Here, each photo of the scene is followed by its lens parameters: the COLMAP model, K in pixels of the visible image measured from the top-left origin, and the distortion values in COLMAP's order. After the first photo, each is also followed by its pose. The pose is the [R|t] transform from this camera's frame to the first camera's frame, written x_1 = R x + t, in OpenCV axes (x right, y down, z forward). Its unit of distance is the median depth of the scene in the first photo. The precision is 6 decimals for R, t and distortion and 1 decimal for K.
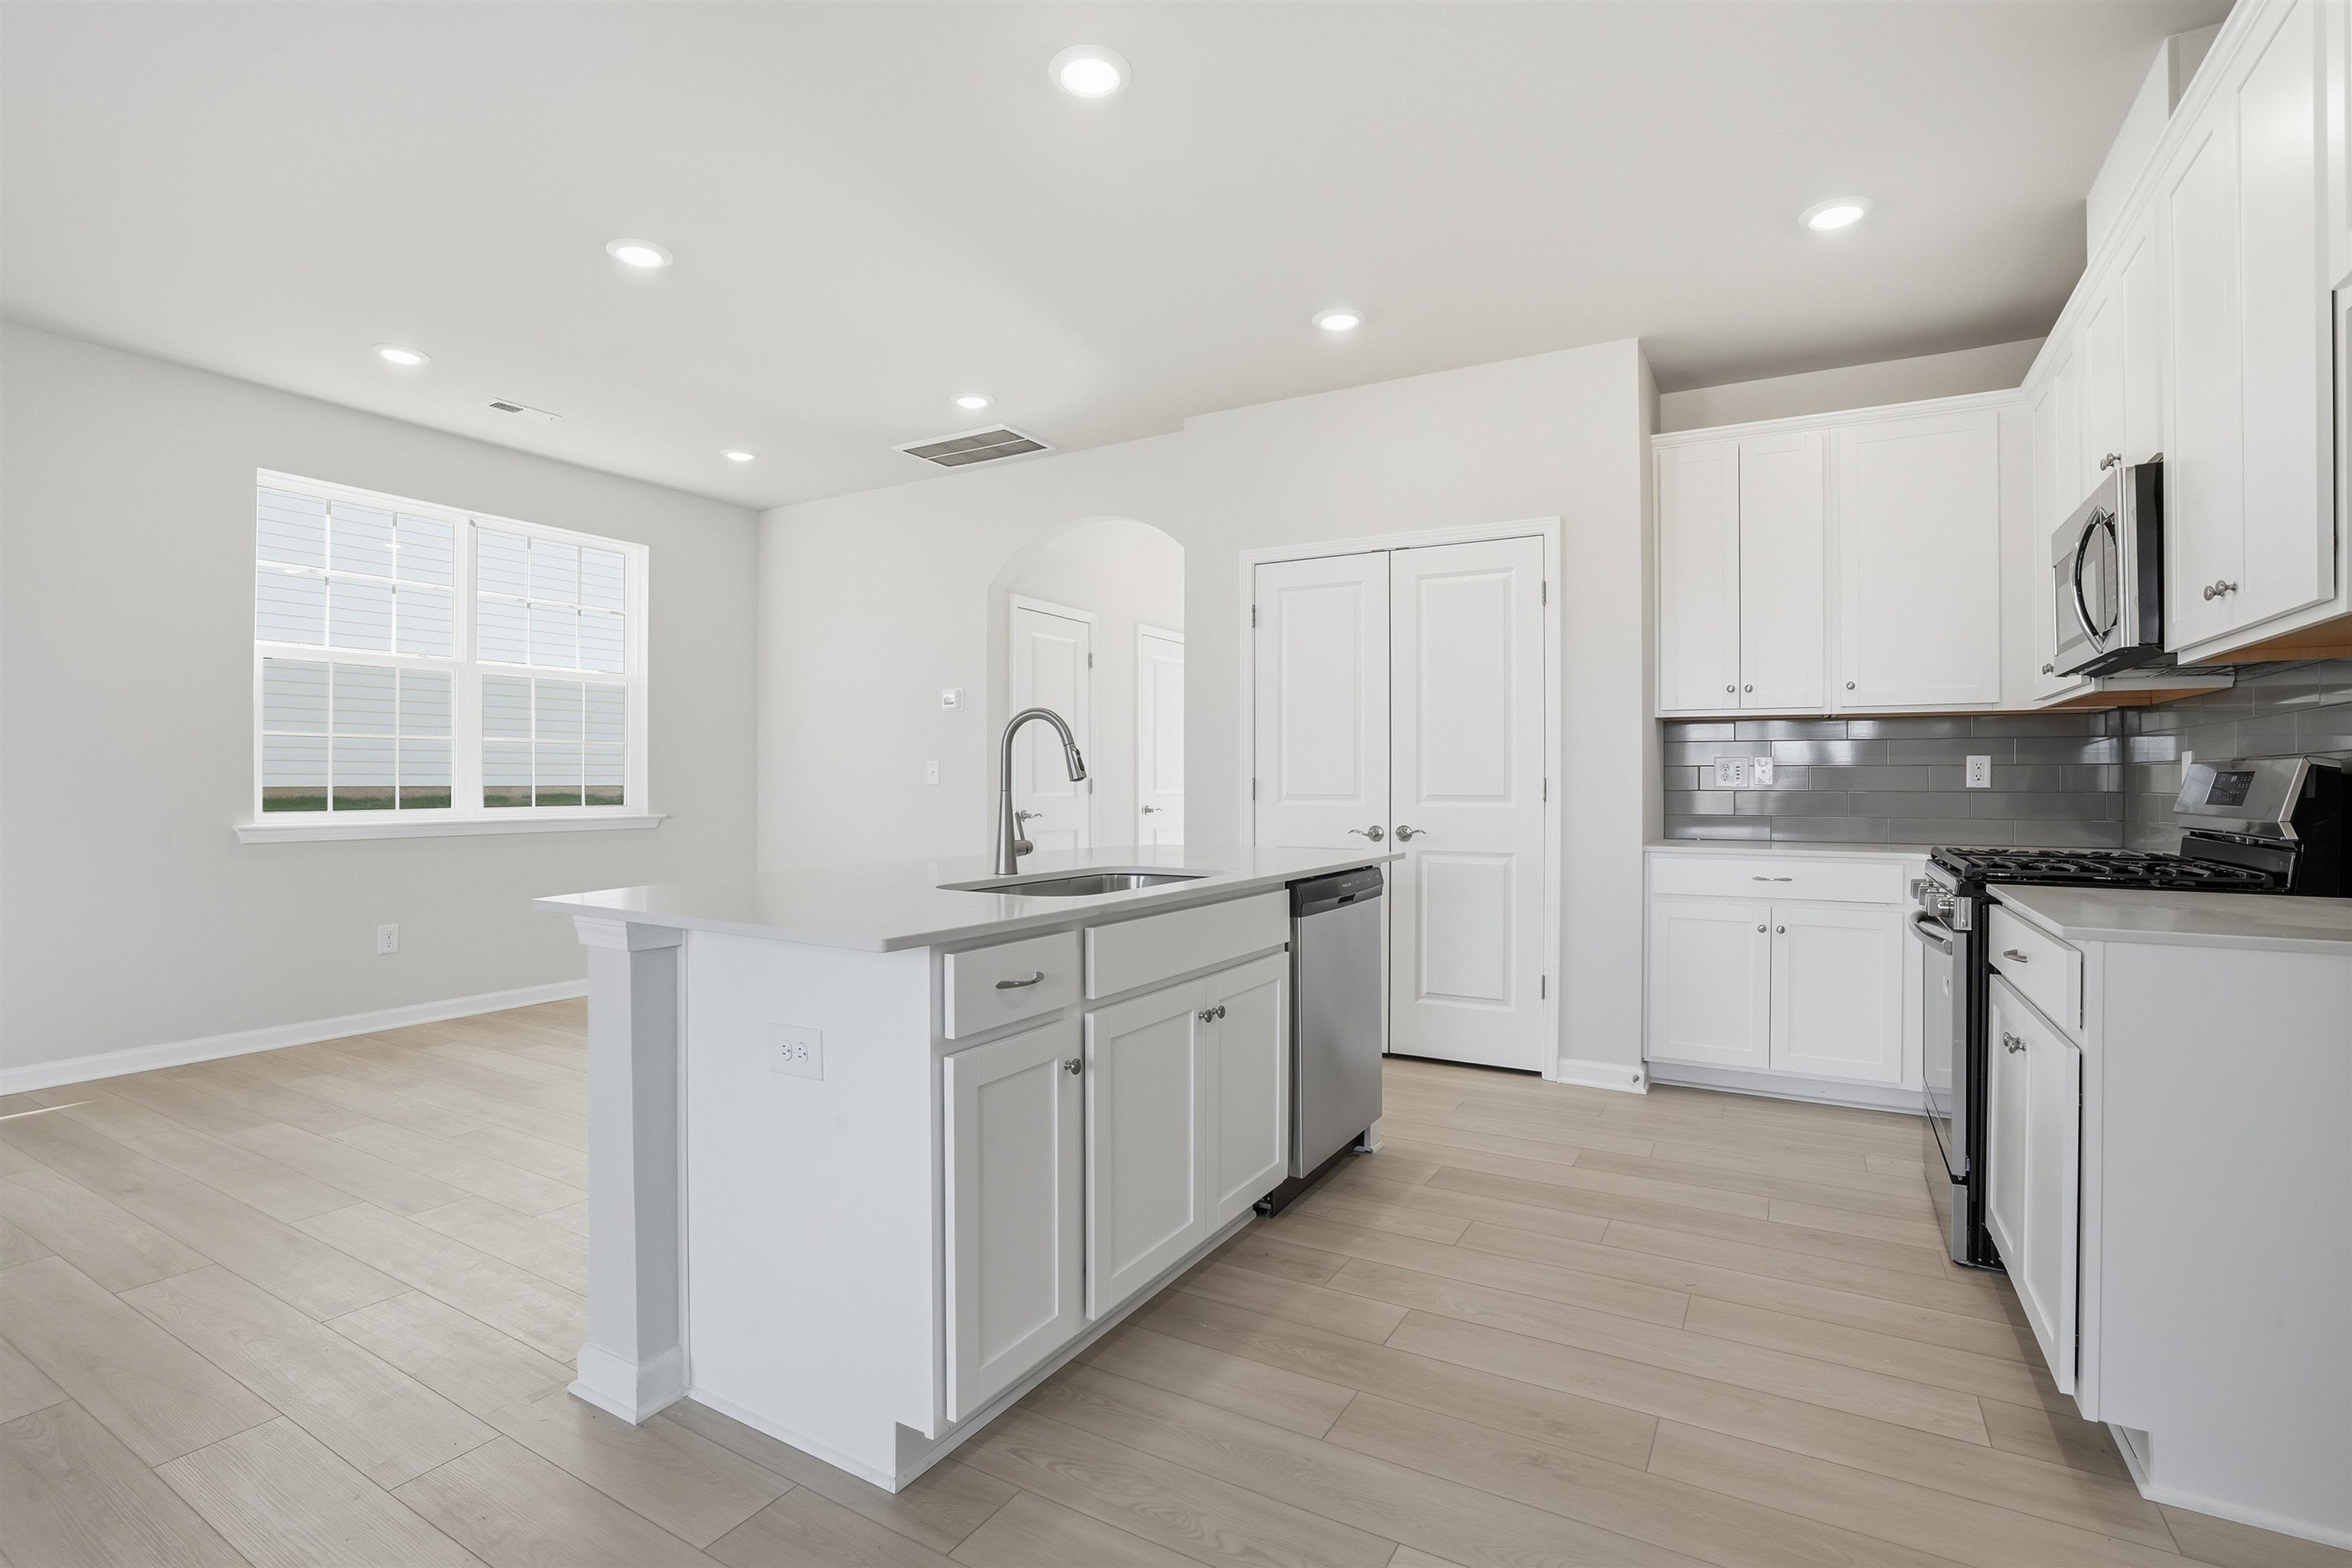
lens RADIAL K [[1094.7, 0, 1169.4], [0, 1094.7, 781.9], [0, 0, 1]] dist [-0.027841, 0.008463]
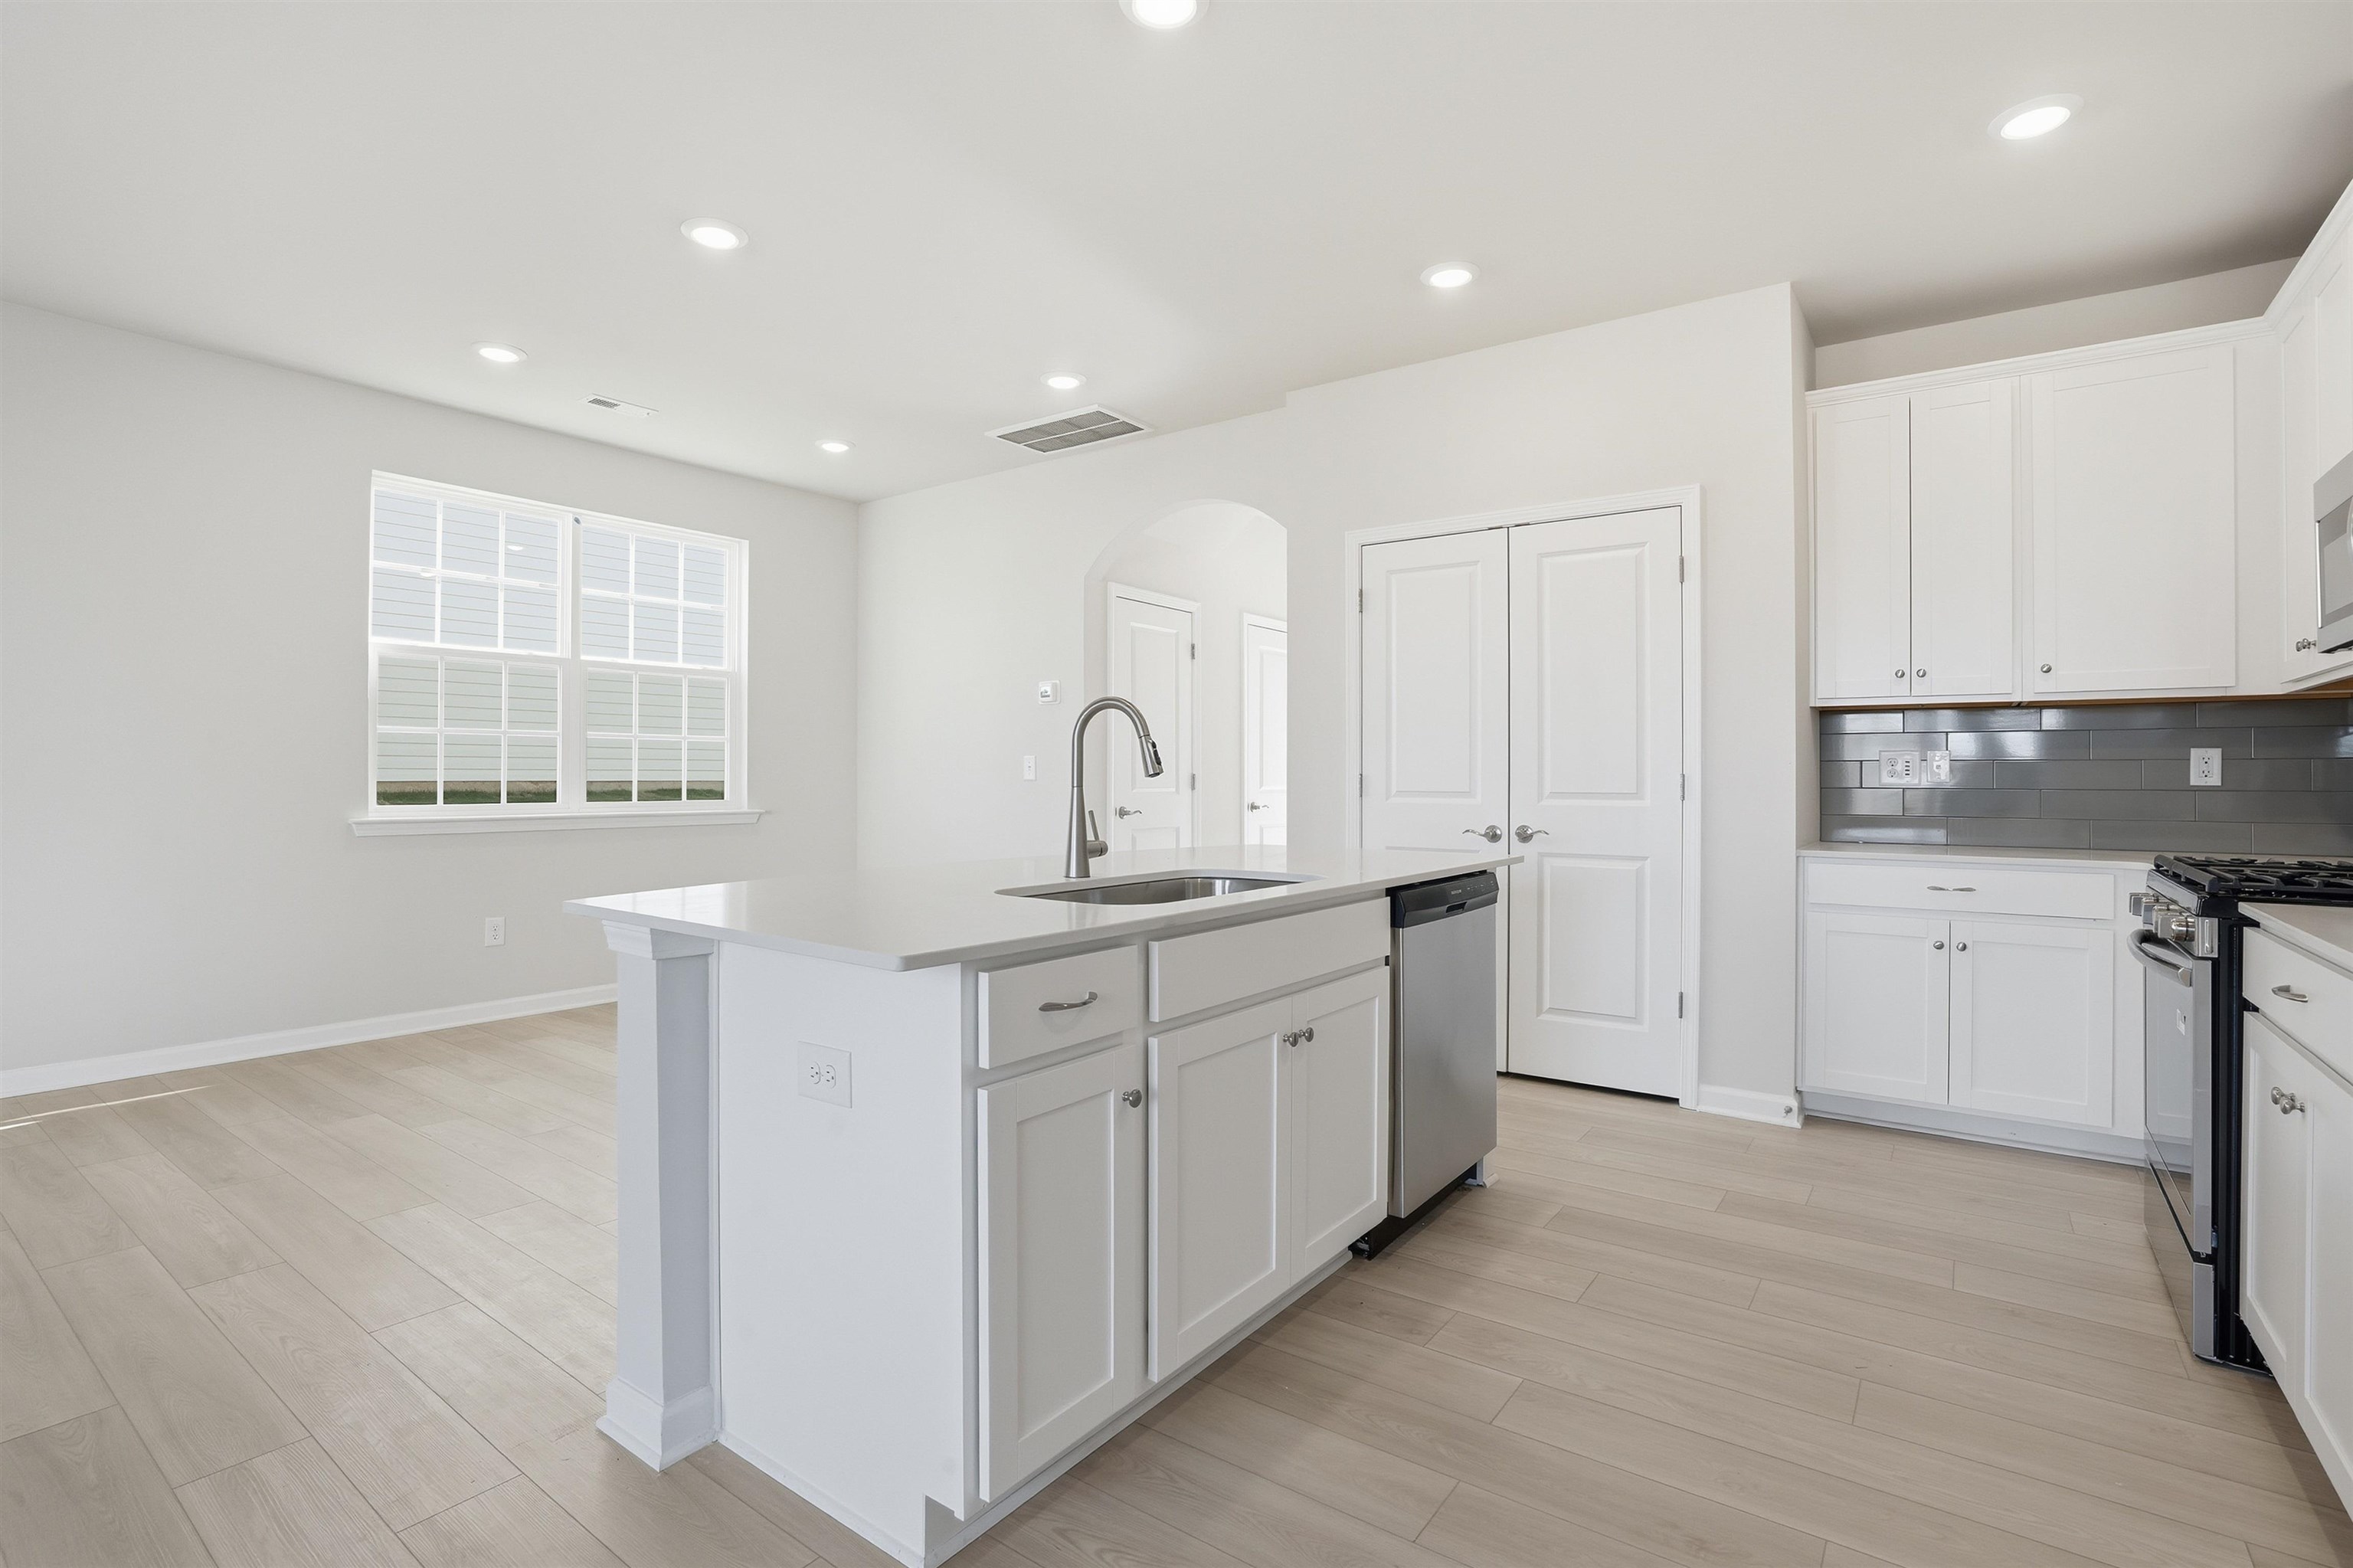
lens RADIAL K [[1095.2, 0, 1173.0], [0, 1095.2, 774.5], [0, 0, 1]] dist [-0.027841, 0.008463]
pose [[0.994442, 0.001166, -0.105276, 0.020205], [-0.001469, 0.999995, -0.002802, 0.000138], [0.105272, 0.002942, 0.994439, 0.062984]]
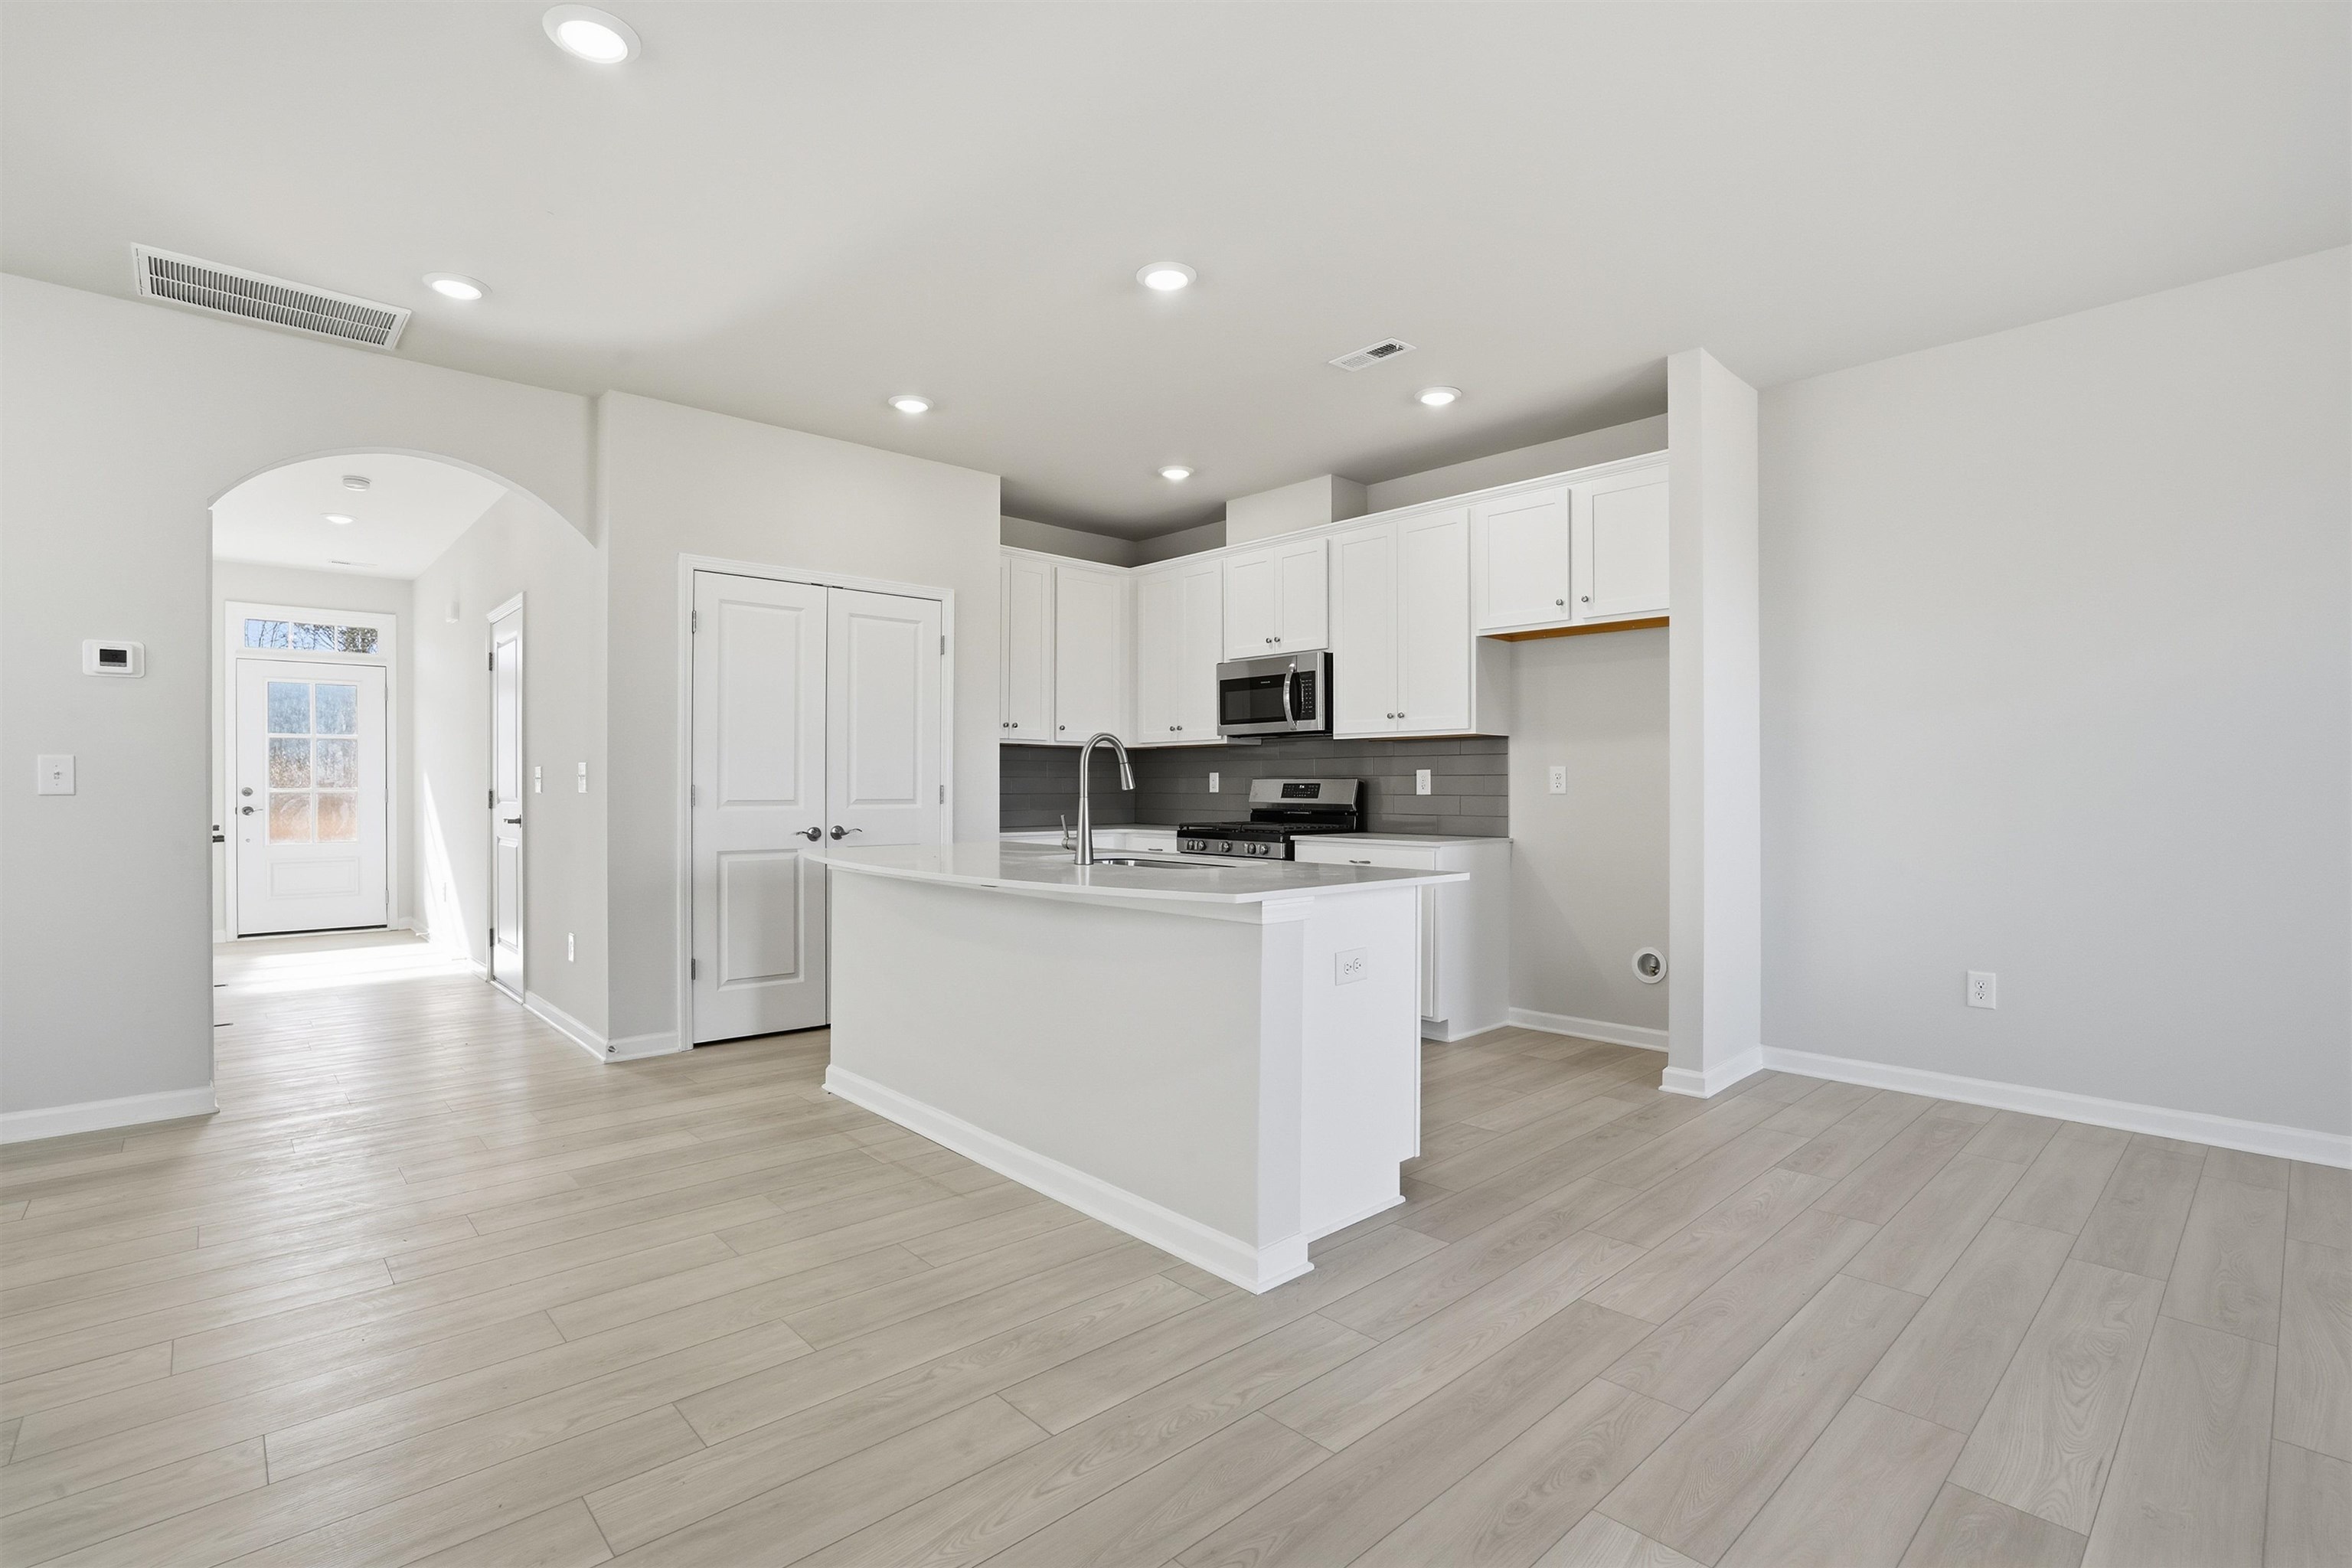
lens RADIAL K [[1094.7, 0, 1179.1], [0, 1094.7, 780.2], [0, 0, 1]] dist [-0.027841, 0.008463]
pose [[0.321641, -0.005006, 0.946849, -0.902556], [-0.004131, 0.999969, 0.006690, -0.021152], [-0.946853, -0.006063, 0.321610, 0.333168]]
